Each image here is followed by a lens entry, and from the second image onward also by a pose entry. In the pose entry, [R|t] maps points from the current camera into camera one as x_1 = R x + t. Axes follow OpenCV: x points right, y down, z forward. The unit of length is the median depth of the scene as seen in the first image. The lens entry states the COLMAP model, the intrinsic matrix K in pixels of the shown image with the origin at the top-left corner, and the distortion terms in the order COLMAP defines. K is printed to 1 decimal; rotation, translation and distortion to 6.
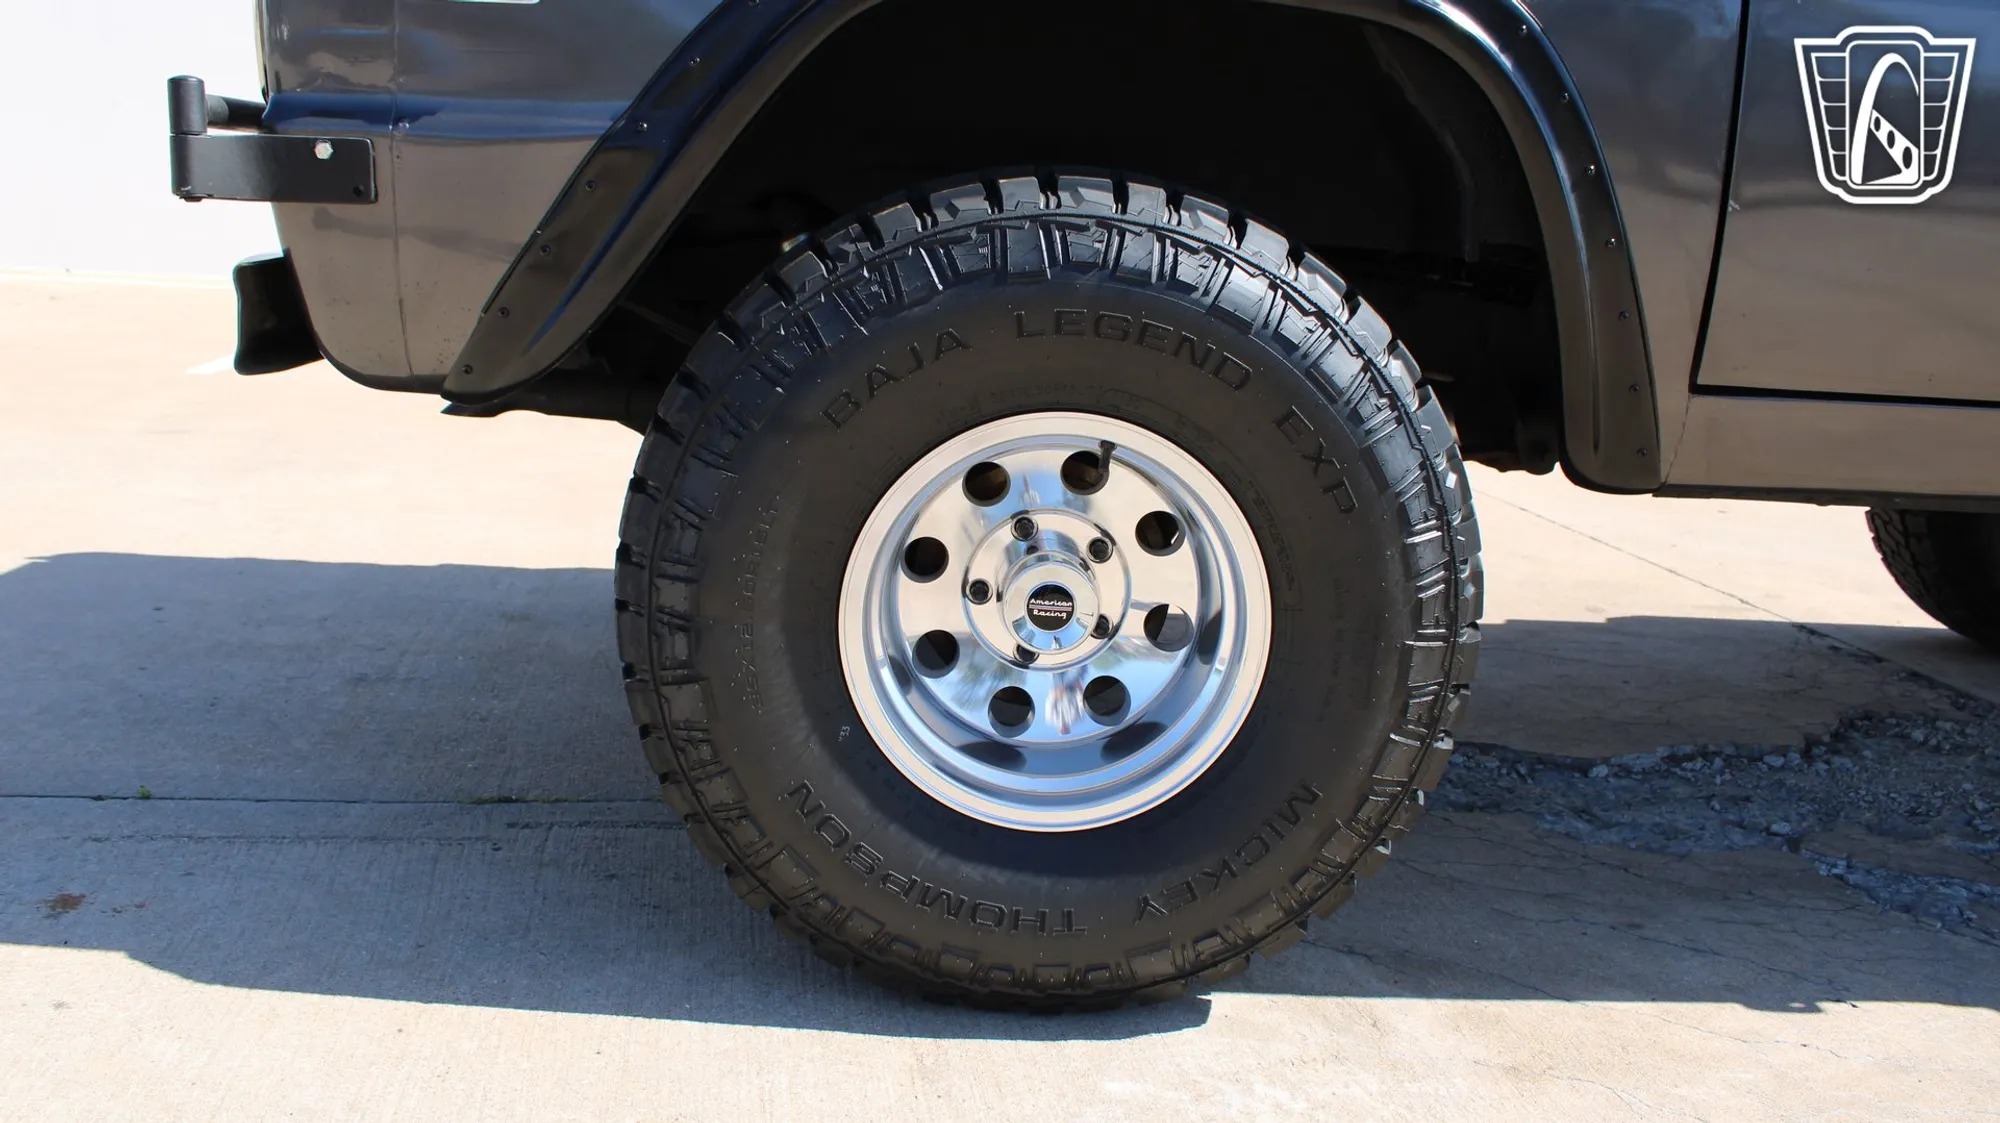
lens RADIAL K [[1644.2, 0, 1002.9], [0, 1644.2, 557.3], [0, 0, 1]] dist [-0.145702, 0.102532]
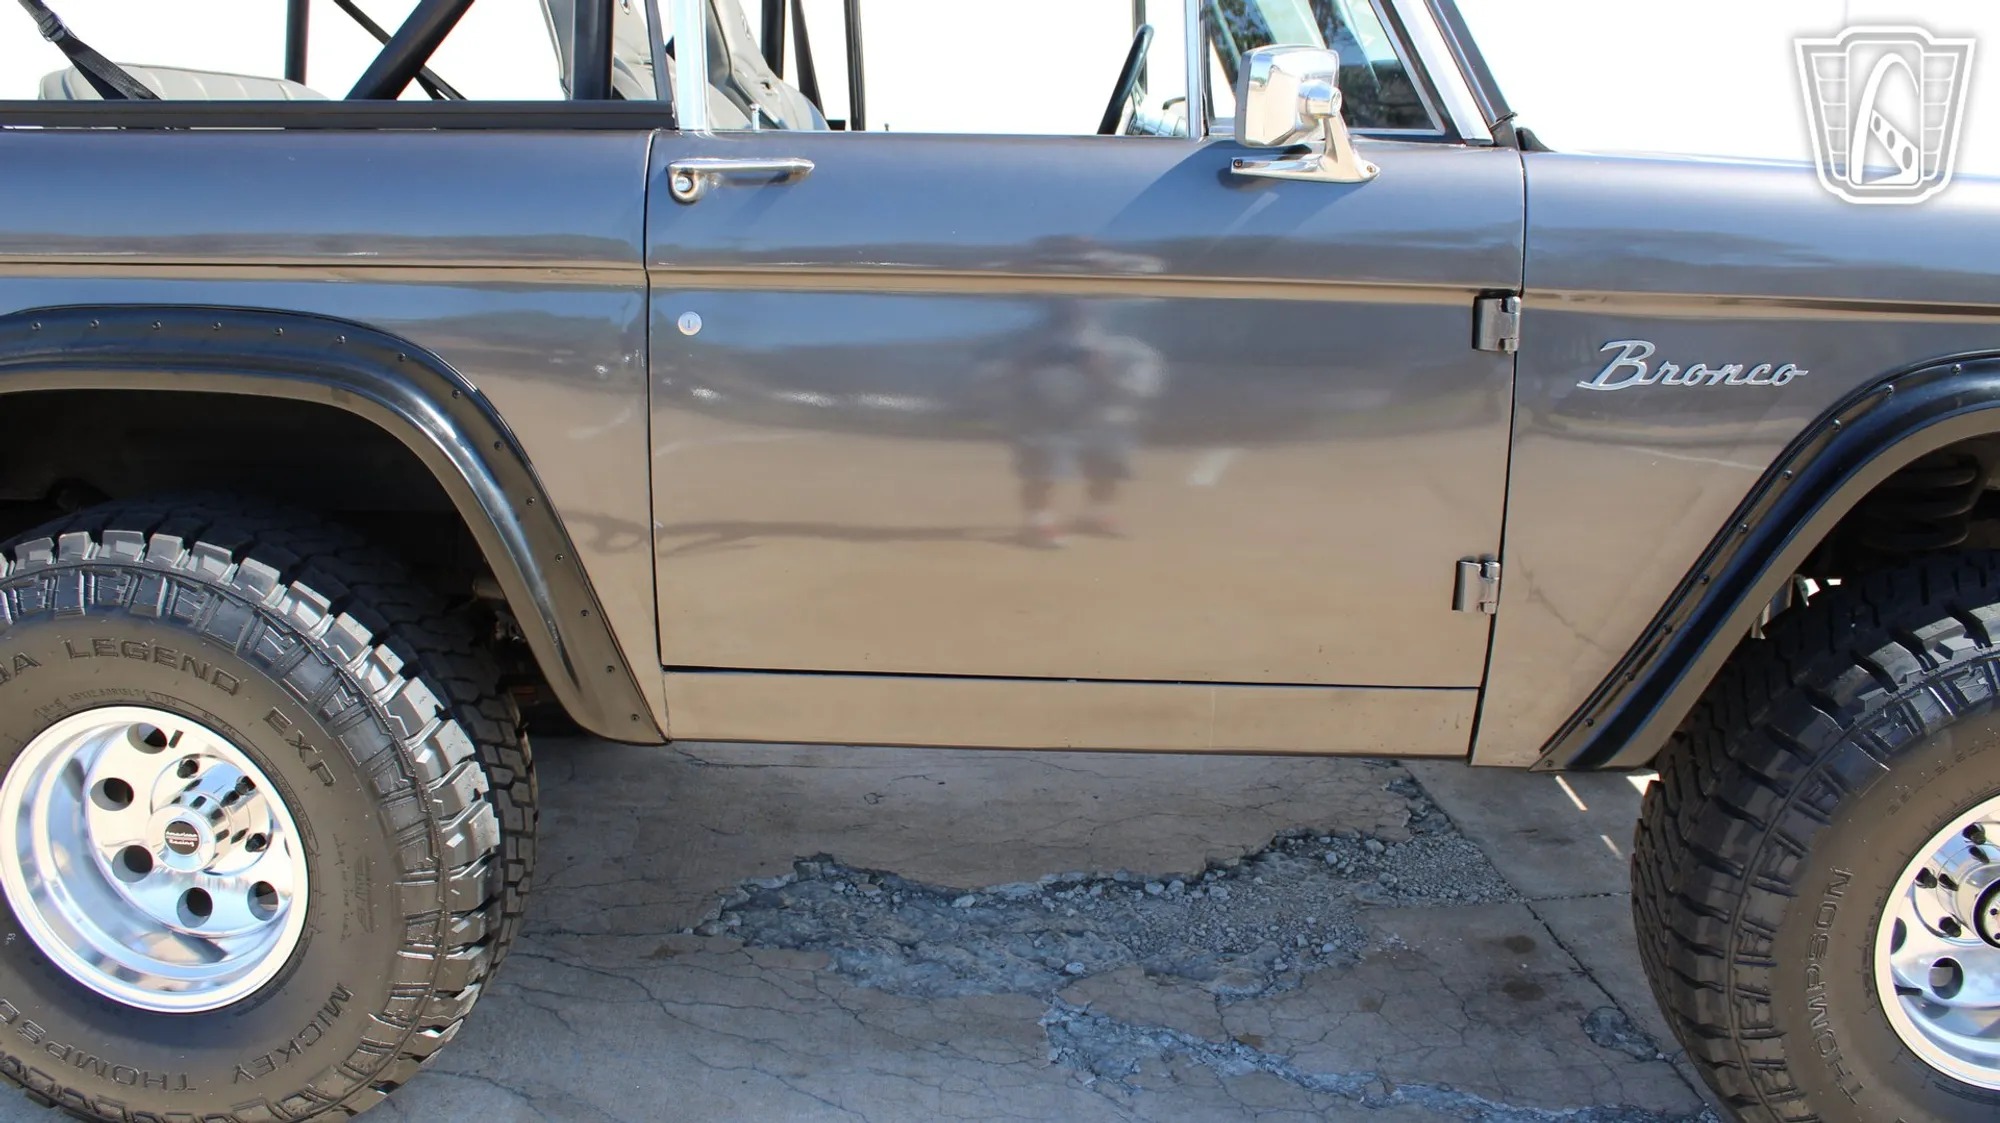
lens RADIAL K [[1644.2, 0, 1000.1], [0, 1644.2, 542.0], [0, 0, 1]] dist [-0.145702, 0.102532]
pose [[0.996433, -0.013538, -0.083290, 0.795889], [0.015187, 0.999700, 0.019197, -0.221575], [0.083006, -0.020393, 0.996340, -0.191546]]
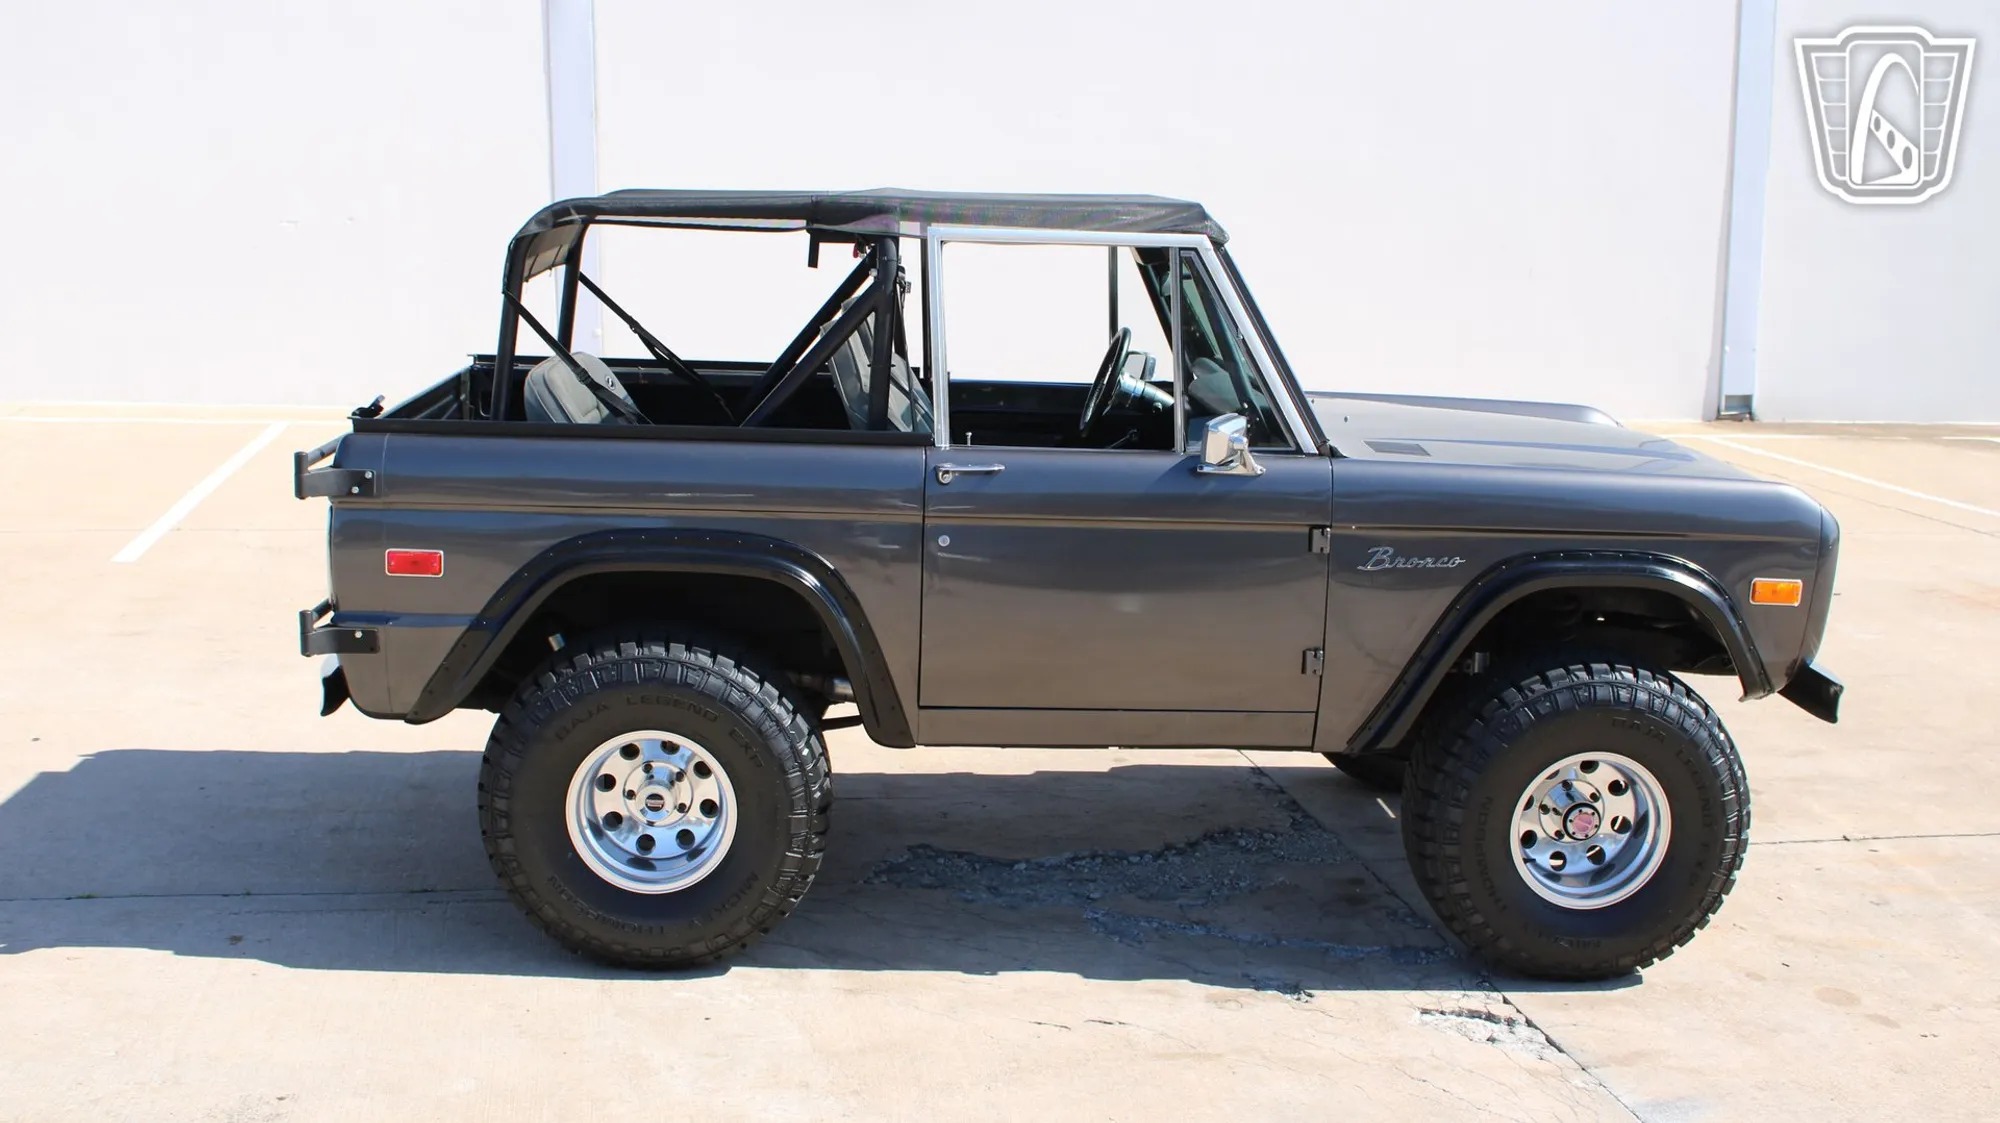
lens RADIAL K [[2094.9, 0, 996.7], [0, 2094.9, 564.5], [0, 0, 1]] dist [-0.073991, 0.000000]
pose [[0.999695, -0.021530, 0.012077, 0.522297], [0.021774, 0.999555, -0.020408, -0.256817], [-0.011632, 0.020665, 0.999719, -2.191105]]
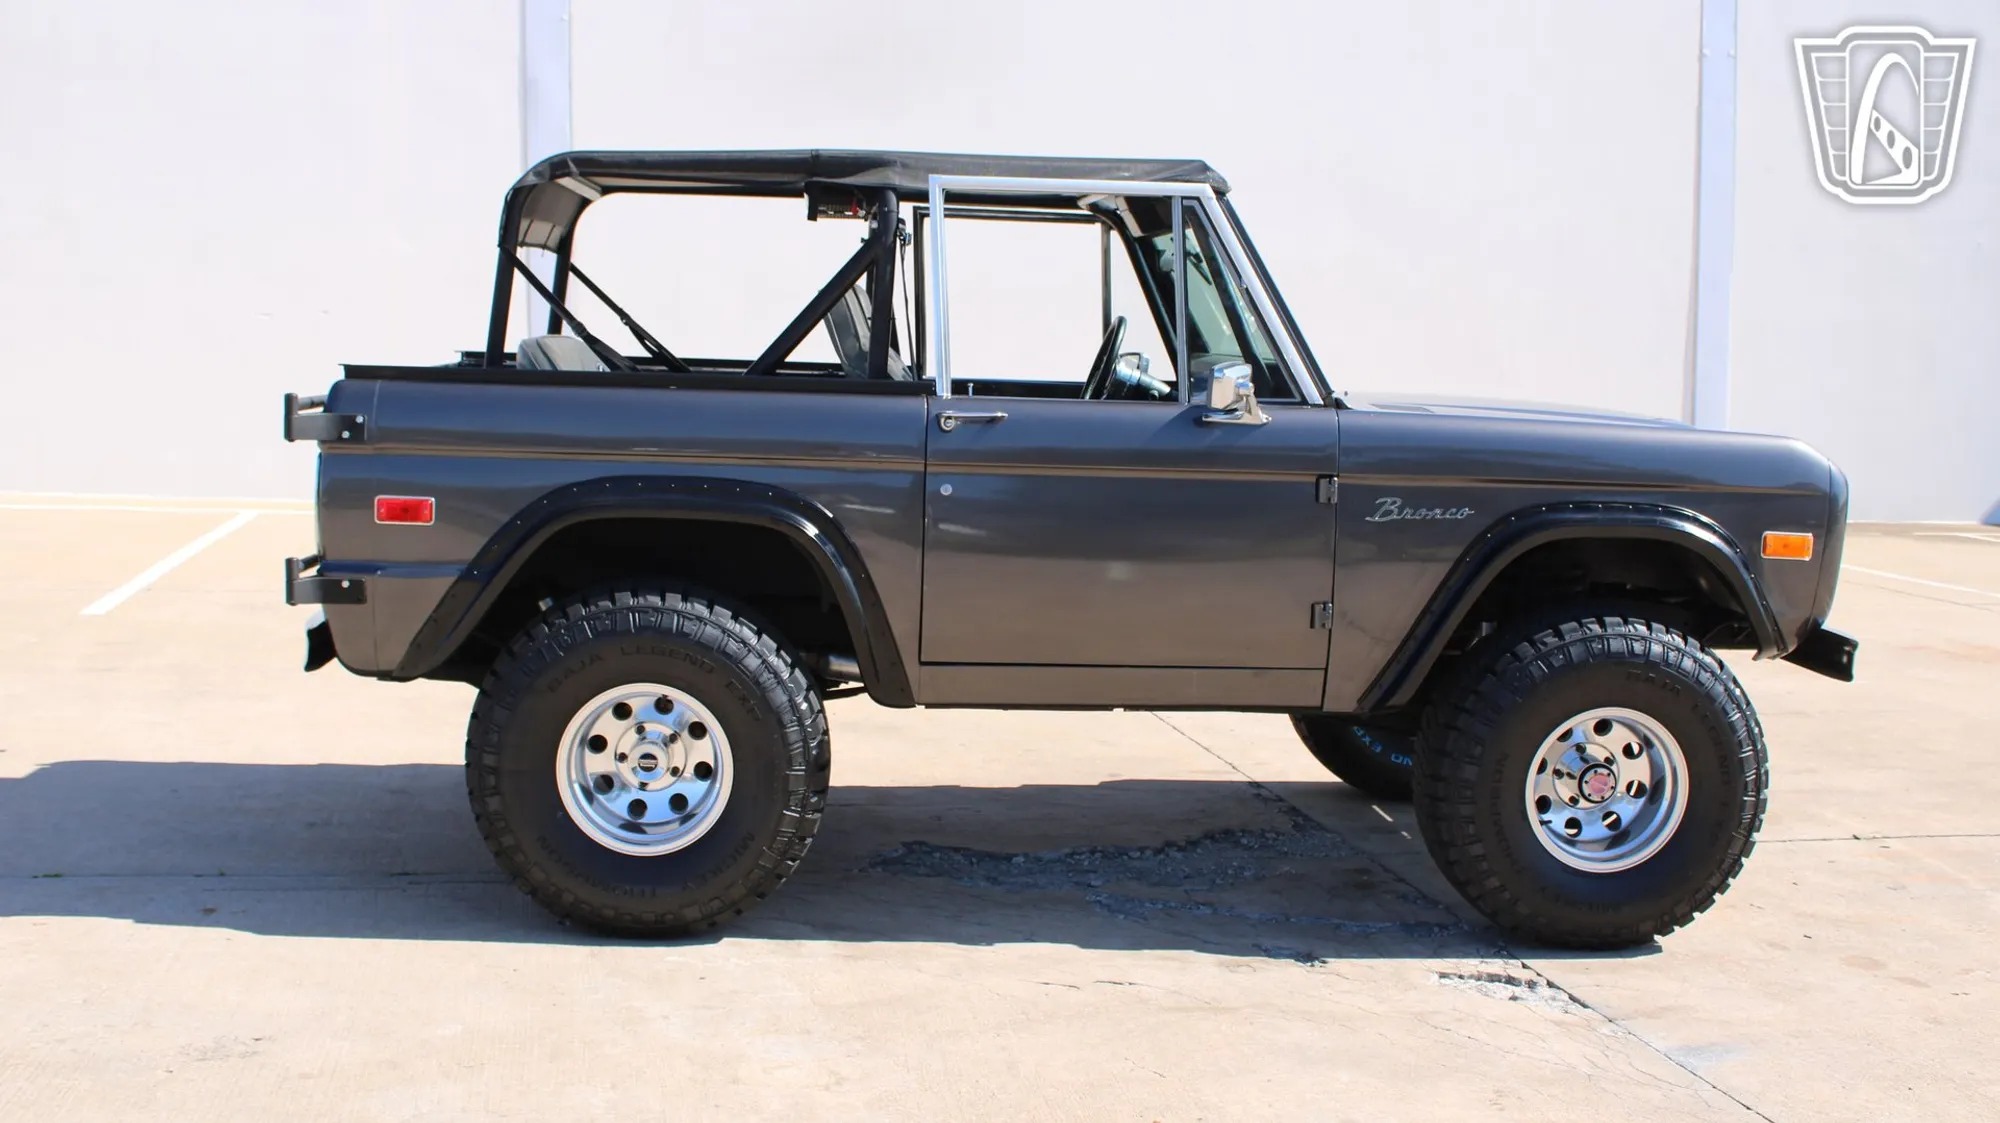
lens RADIAL K [[2094.9, 0, 997.0], [0, 2094.9, 561.4], [0, 0, 1]] dist [-0.073991, 0.000000]
pose [[0.999234, -0.023118, 0.031571, 0.457003], [0.026107, 0.994864, -0.097799, 0.051007], [-0.029148, 0.098548, 0.994705, -2.111881]]
